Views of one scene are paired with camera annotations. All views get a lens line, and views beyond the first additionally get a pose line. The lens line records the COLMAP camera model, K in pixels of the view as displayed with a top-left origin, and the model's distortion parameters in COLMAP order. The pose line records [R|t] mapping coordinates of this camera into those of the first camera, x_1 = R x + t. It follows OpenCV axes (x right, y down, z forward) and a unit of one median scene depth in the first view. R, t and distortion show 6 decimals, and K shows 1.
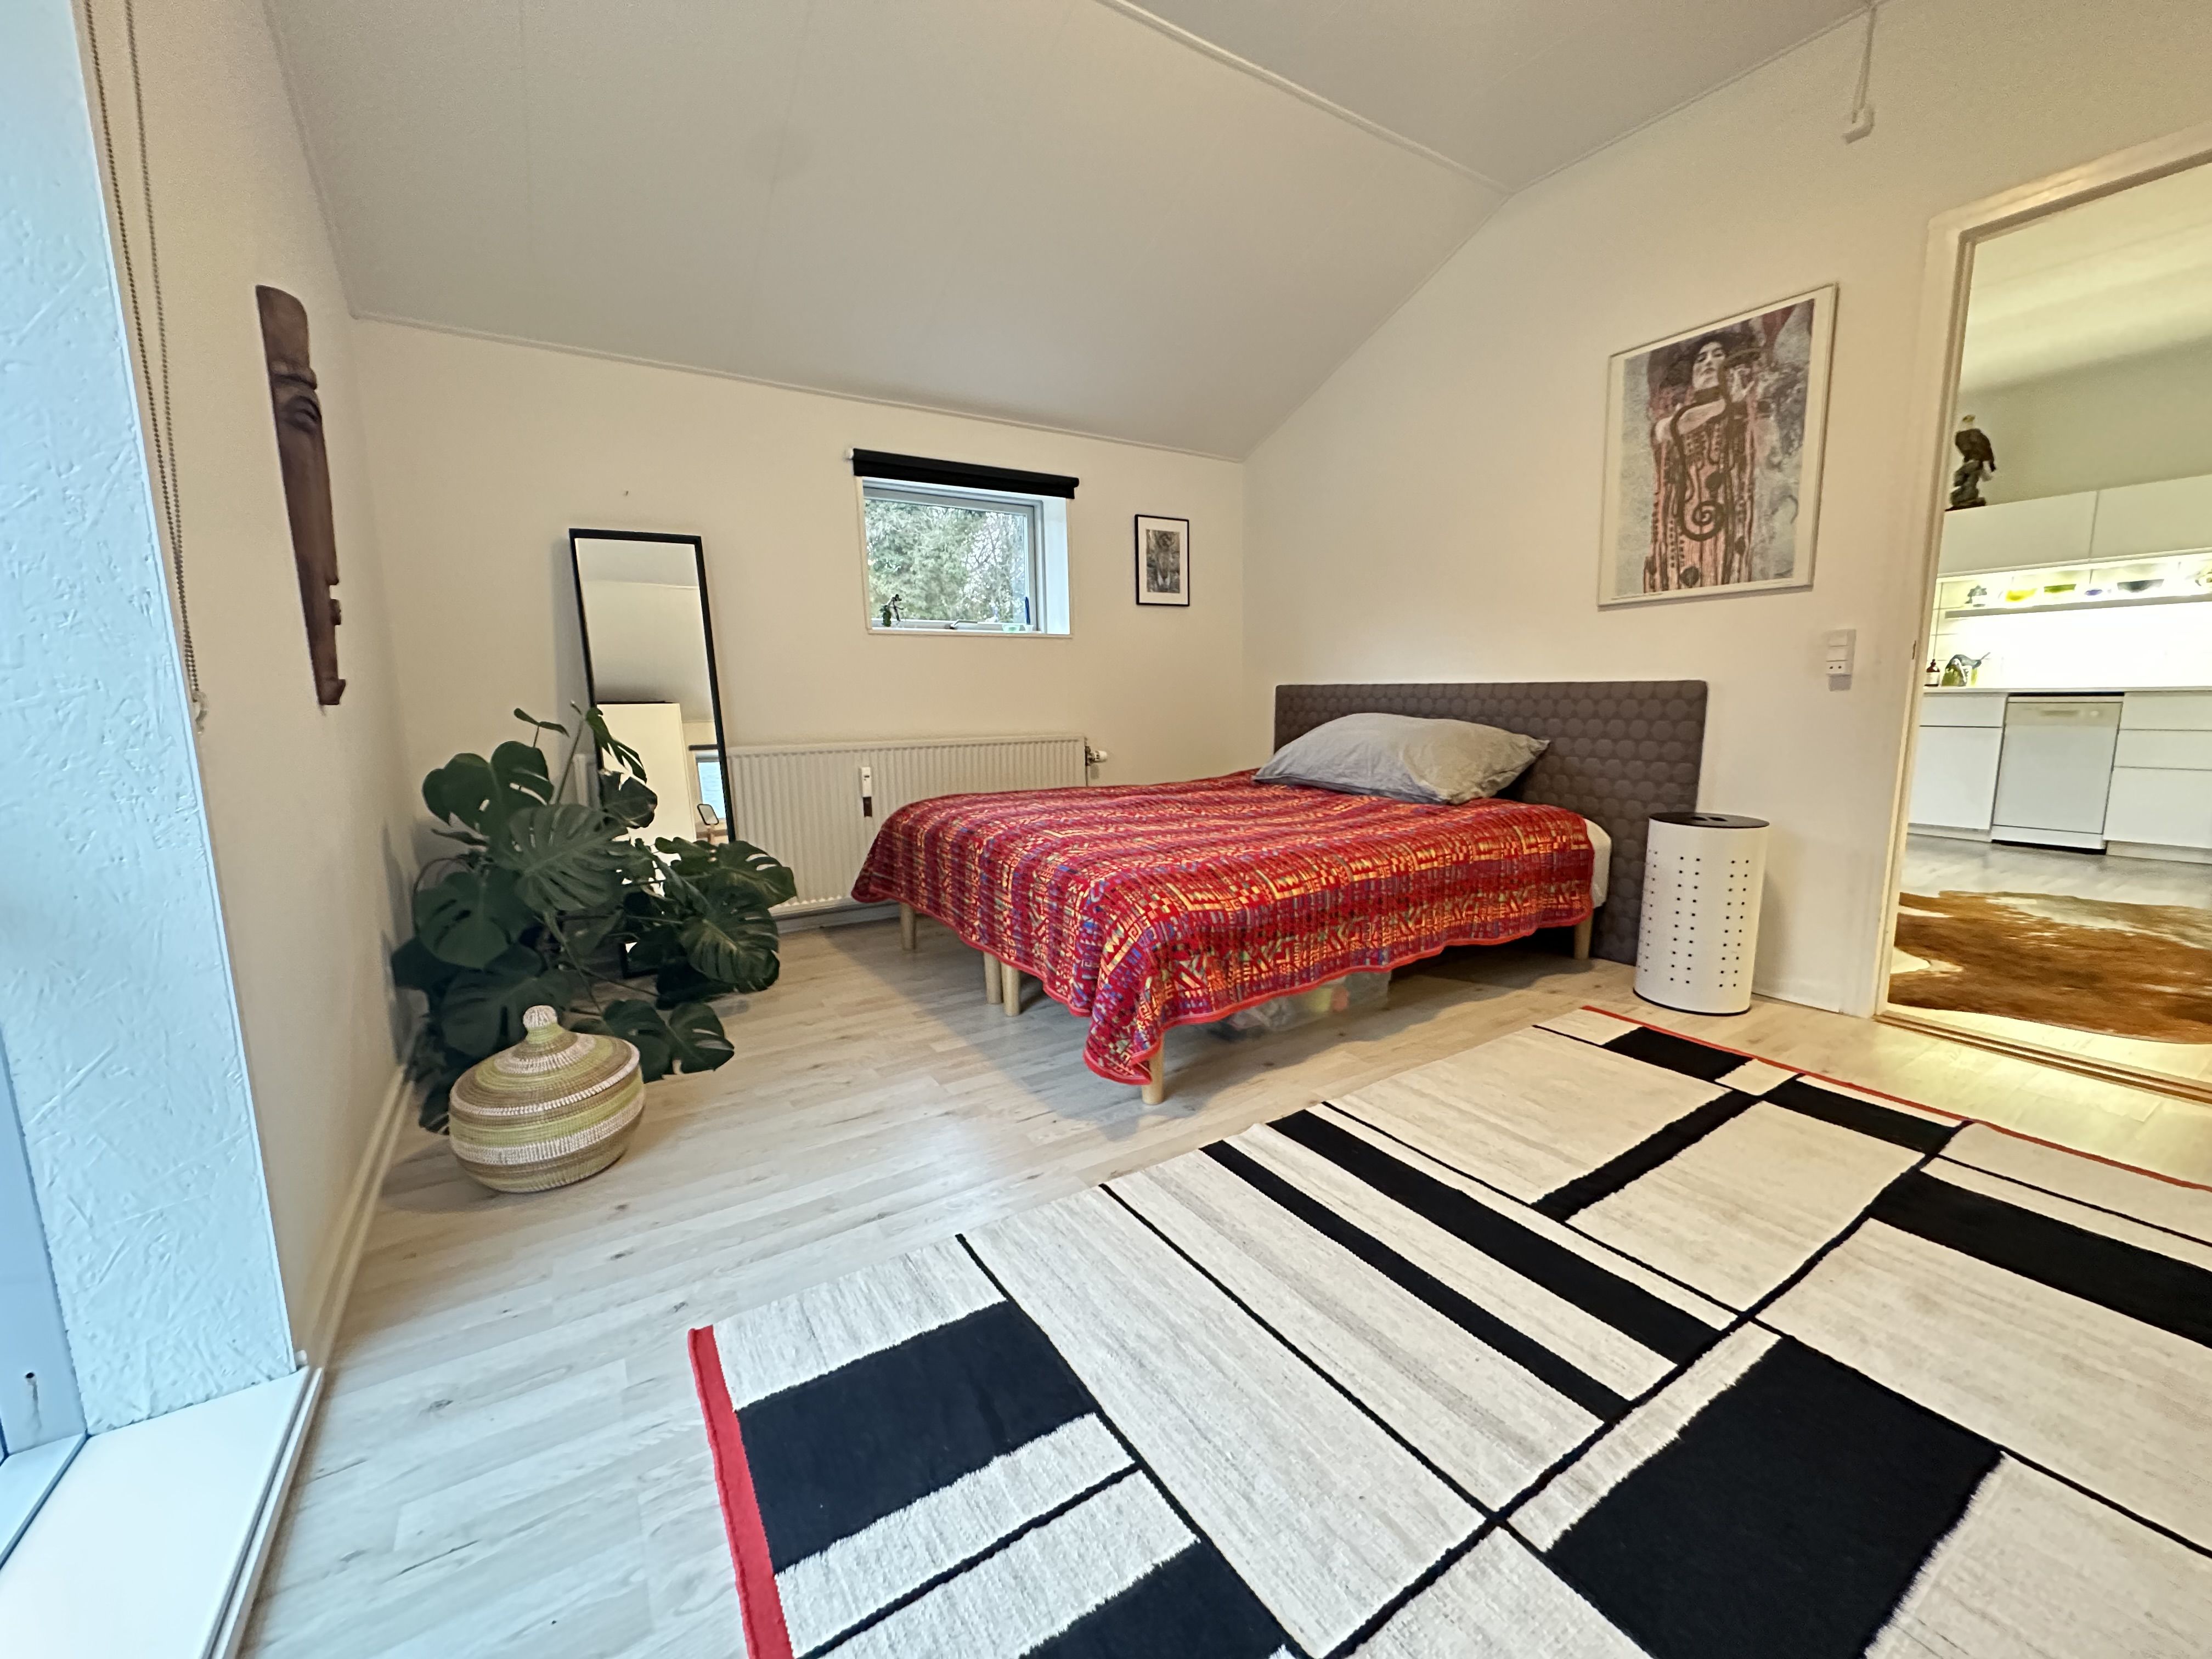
lens RADIAL K [[880.3, 0, 1107.9], [0, 880.3, 824.7], [0, 0, 1]] dist [0.000351, -0.000142]
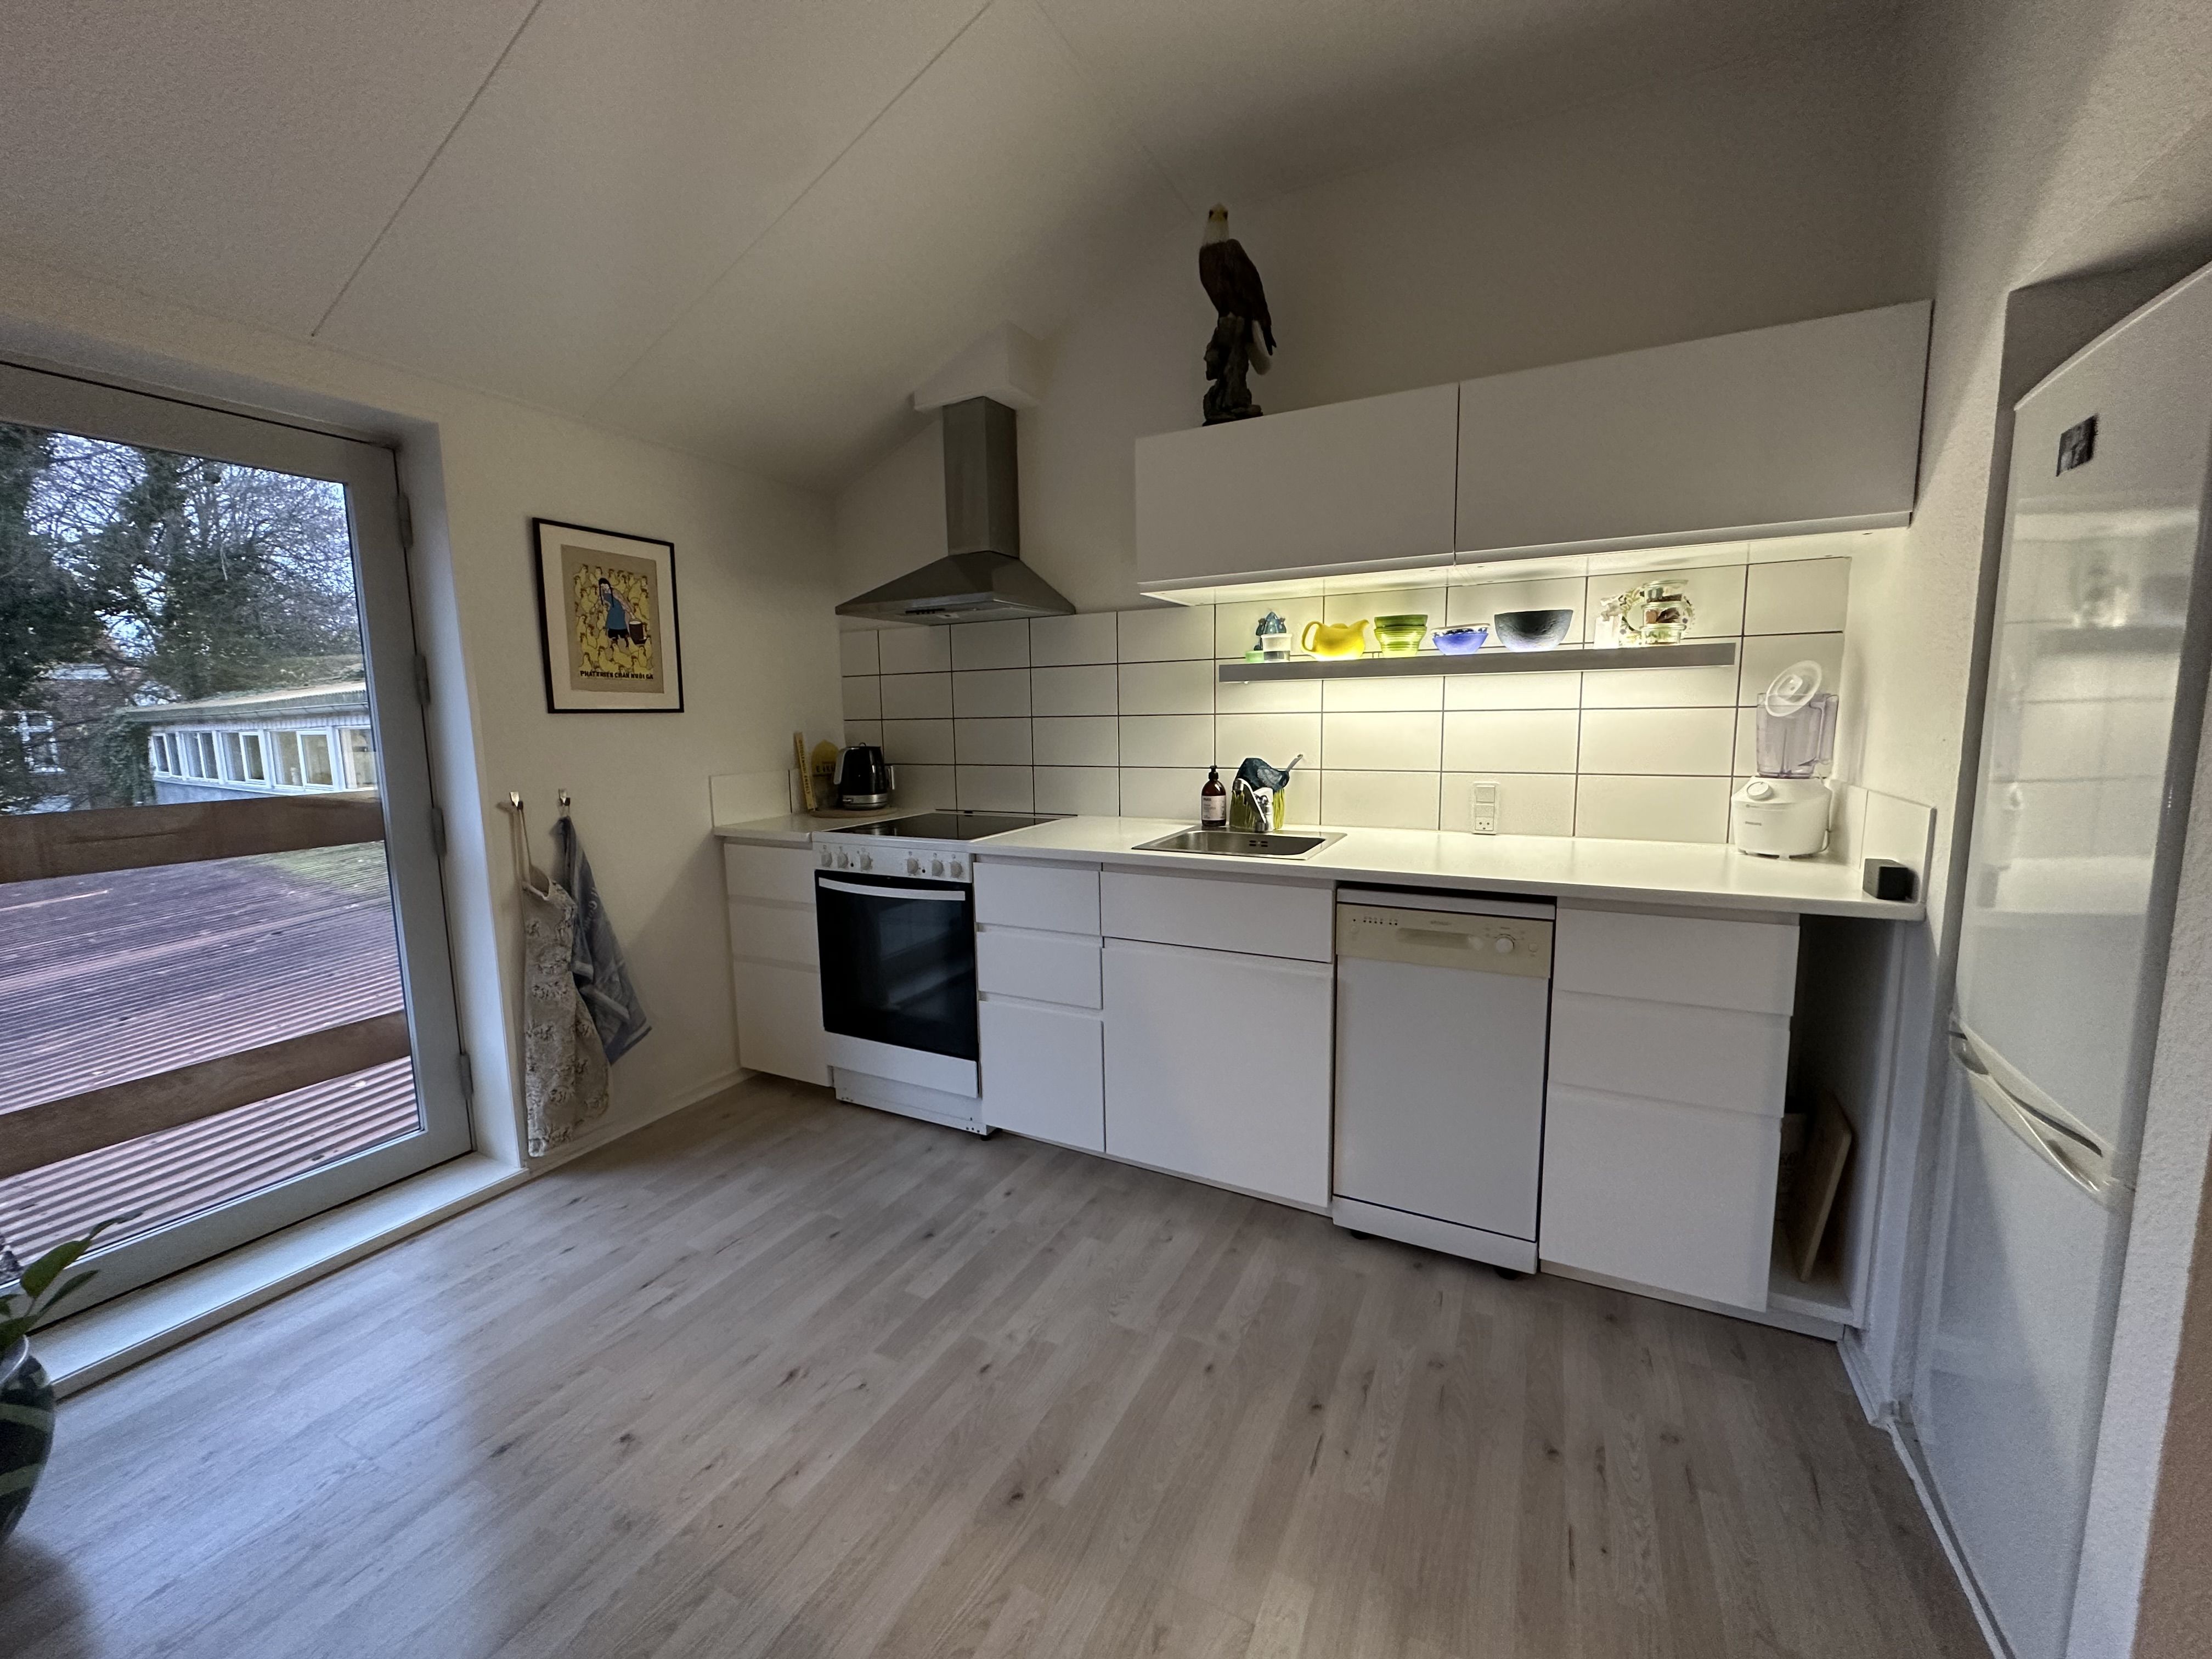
lens RADIAL K [[880.3, 0, 1107.9], [0, 880.3, 824.7], [0, 0, 1]] dist [0.000351, -0.000142]
pose [[0.857541, -0.062784, 0.510570, 1.387725], [0.076347, 0.997065, -0.005622, -0.339007], [-0.508719, 0.043802, 0.859818, 1.344066]]
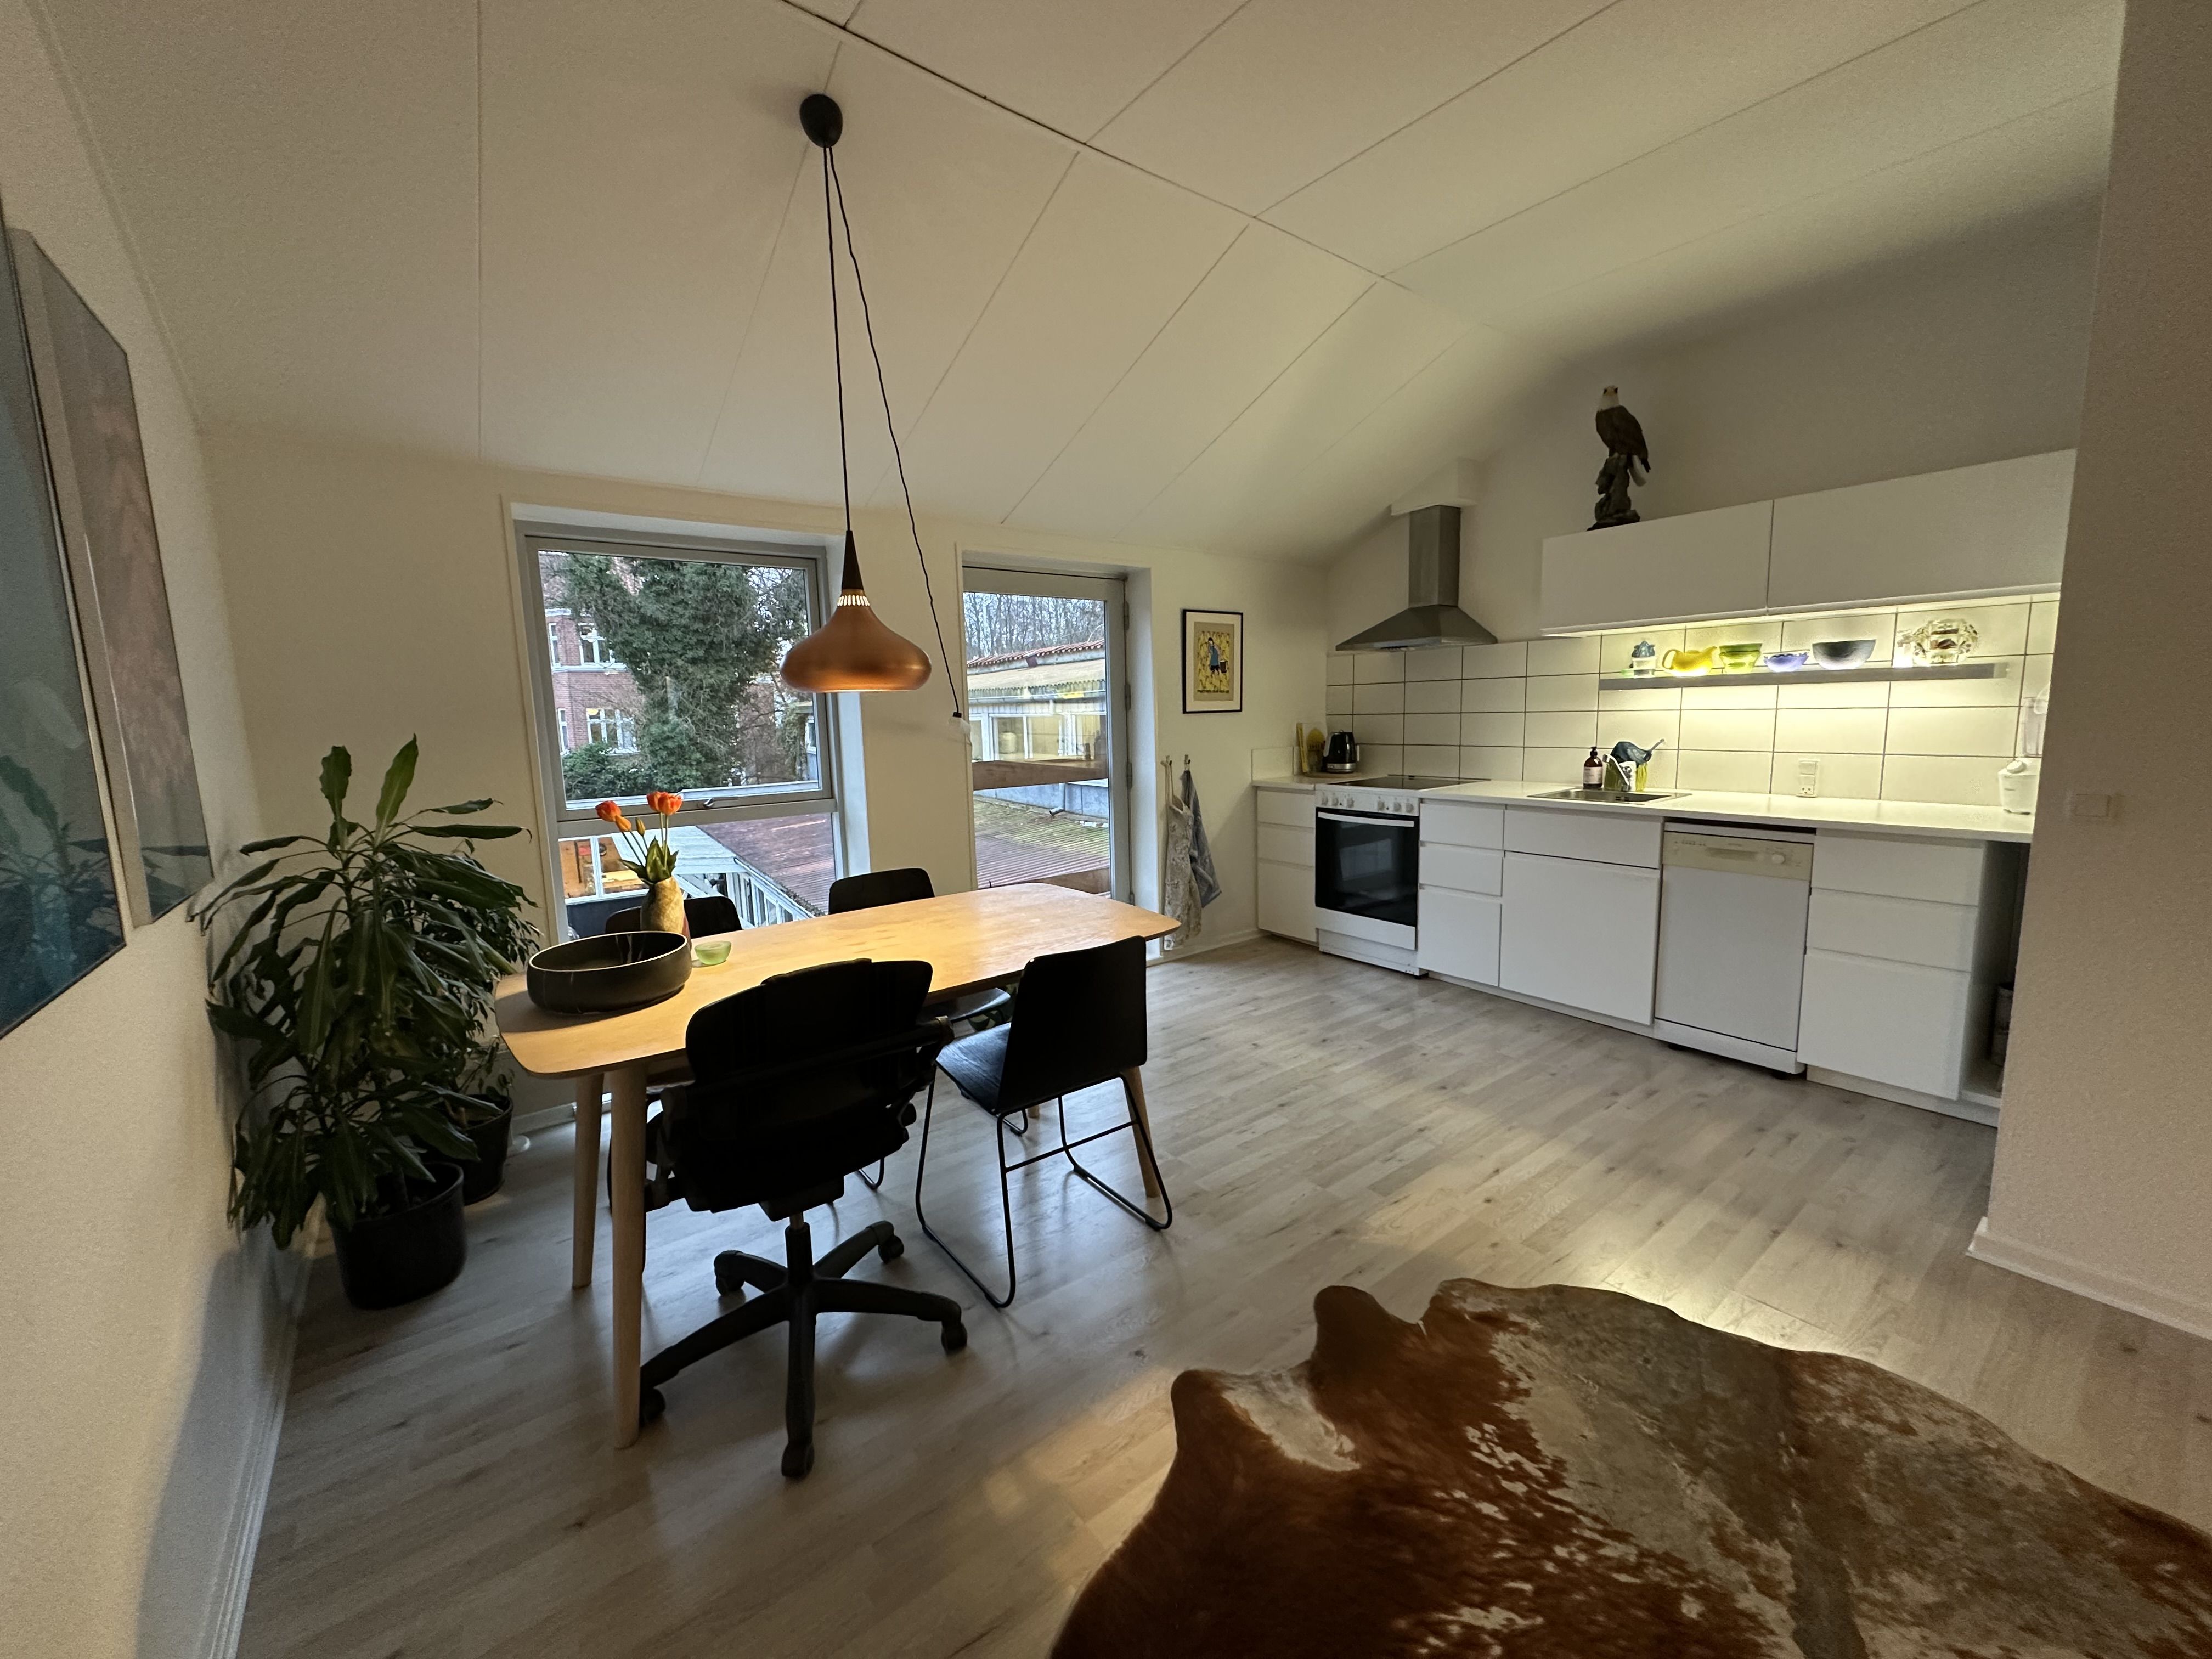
lens RADIAL K [[880.3, 0, 1107.9], [0, 880.3, 824.7], [0, 0, 1]] dist [0.000351, -0.000142]
pose [[0.995395, -0.022319, 0.093227, 1.064270], [0.023536, 0.999651, -0.011979, -0.274630], [-0.092927, 0.014118, 0.995573, 0.765126]]
